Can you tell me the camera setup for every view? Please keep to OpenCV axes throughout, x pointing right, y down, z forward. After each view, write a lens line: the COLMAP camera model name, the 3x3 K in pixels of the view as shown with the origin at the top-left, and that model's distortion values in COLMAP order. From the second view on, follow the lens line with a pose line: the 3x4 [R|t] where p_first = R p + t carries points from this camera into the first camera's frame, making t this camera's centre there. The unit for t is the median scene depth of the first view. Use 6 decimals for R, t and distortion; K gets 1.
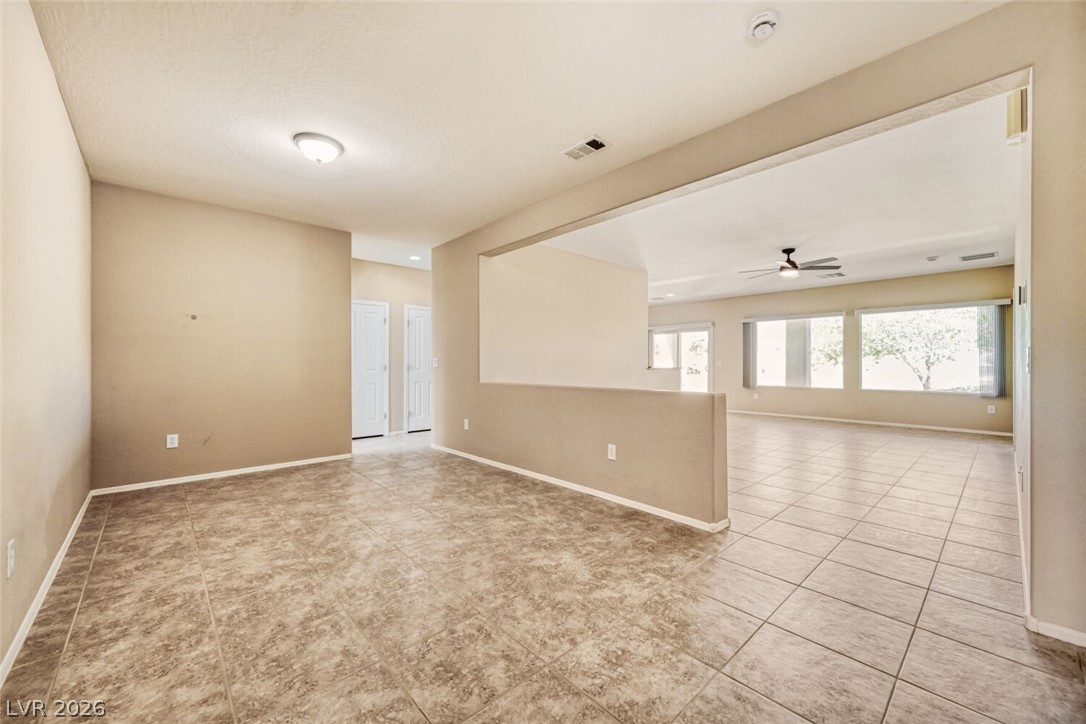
lens RADIAL K [[422.6, 0, 547.6], [0, 422.6, 363.3], [0, 0, 1]] dist [0.007099, 0.001116]
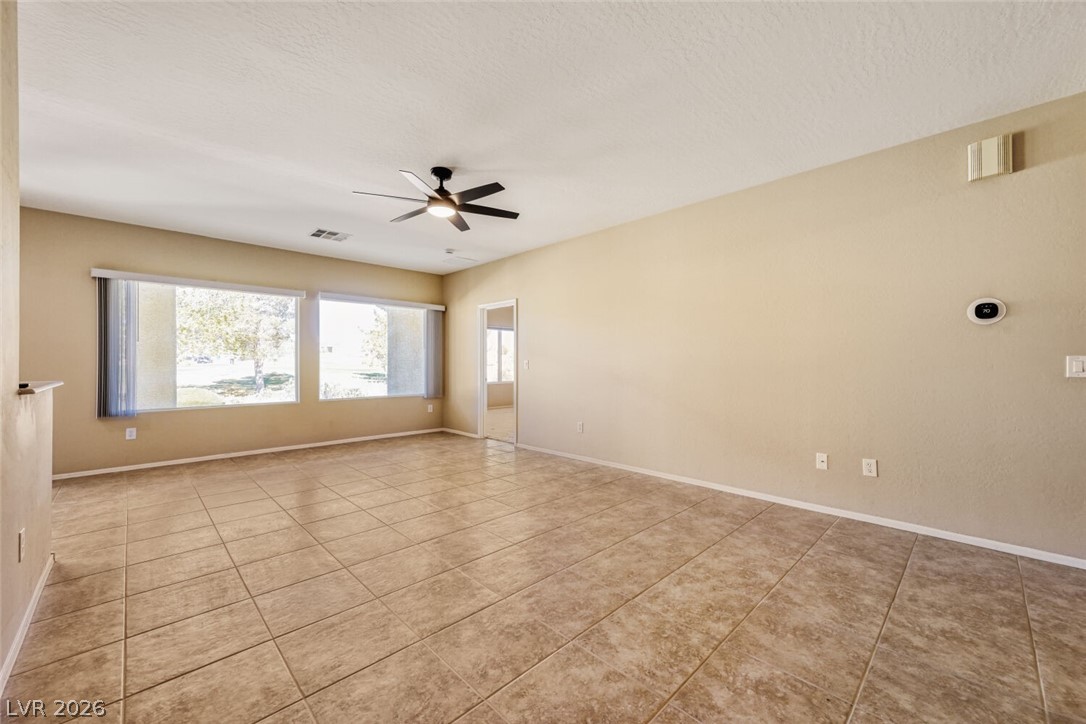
lens RADIAL K [[422.6, 0, 541.3], [0, 422.6, 362.1], [0, 0, 1]] dist [0.007099, 0.001116]
pose [[-0.019706, 0.002470, 0.999803, -0.023465], [-0.001697, 0.999995, -0.002504, -0.008793], [-0.999804, -0.001746, -0.019702, 1.506704]]
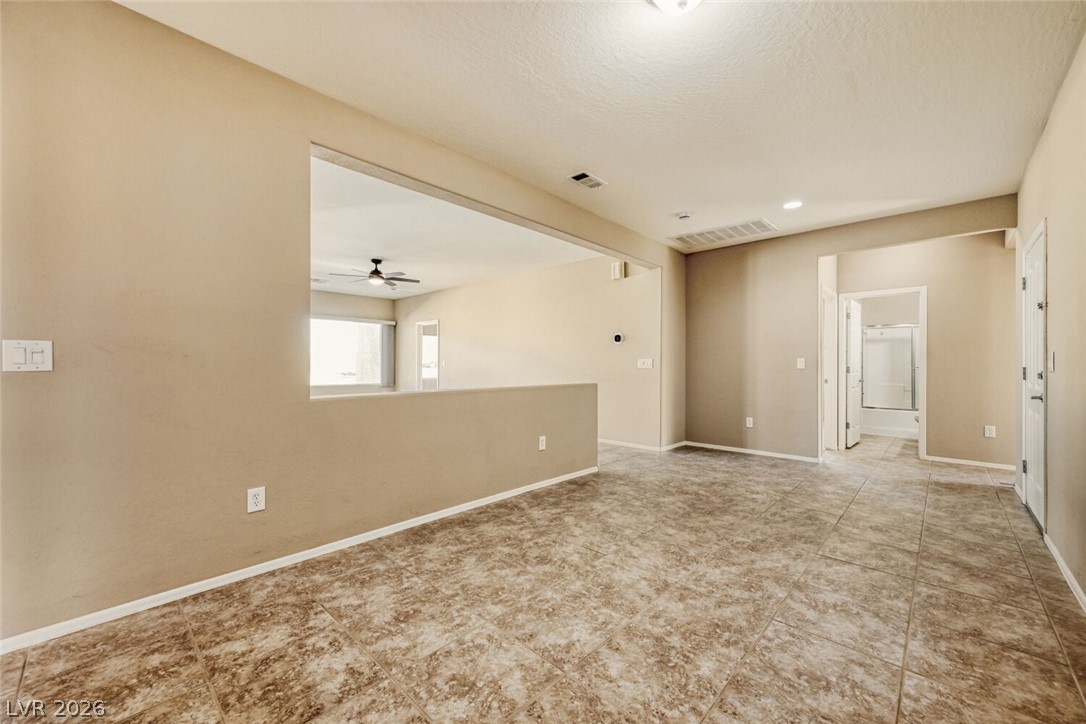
lens RADIAL K [[422.6, 0, 547.1], [0, 422.6, 363.1], [0, 0, 1]] dist [0.007099, 0.001116]
pose [[-0.072939, 0.003342, 0.997331, -0.976614], [-0.006634, 0.999971, -0.003837, 0.004186], [-0.997314, -0.006896, -0.072915, 1.090971]]
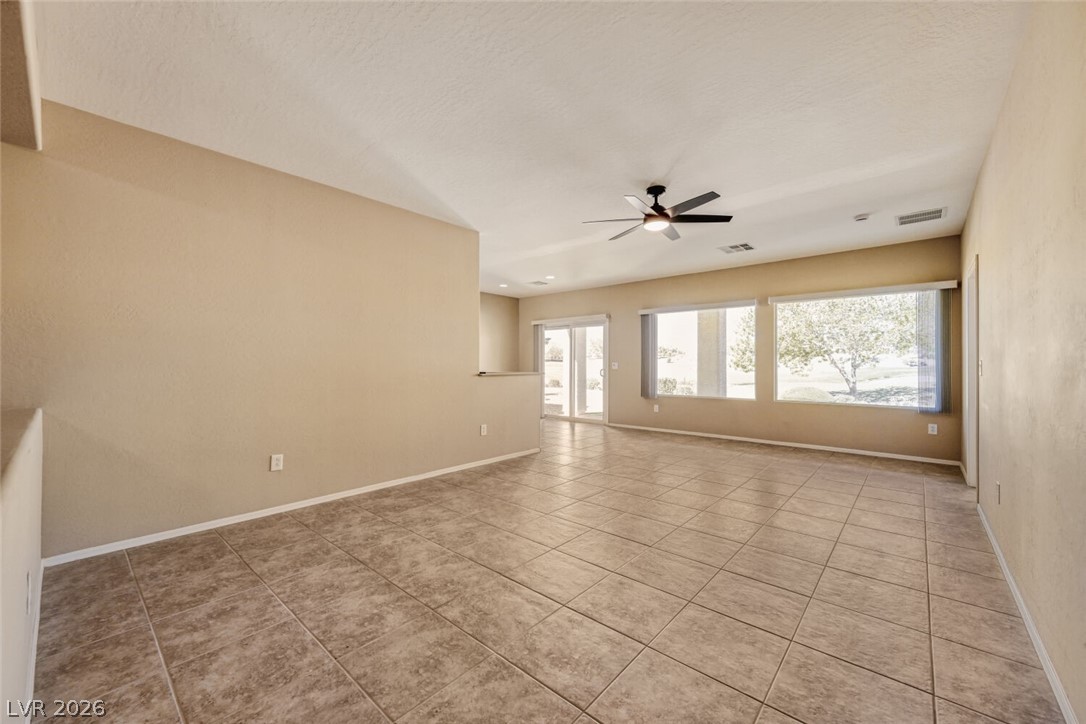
lens RADIAL K [[422.6, 0, 549.1], [0, 422.6, 362.8], [0, 0, 1]] dist [0.007099, 0.001116]
pose [[0.994214, 0.002992, 0.107378, 0.590032], [-0.002815, 0.999994, -0.001805, -0.010856], [-0.107383, 0.001492, 0.994217, 0.669671]]
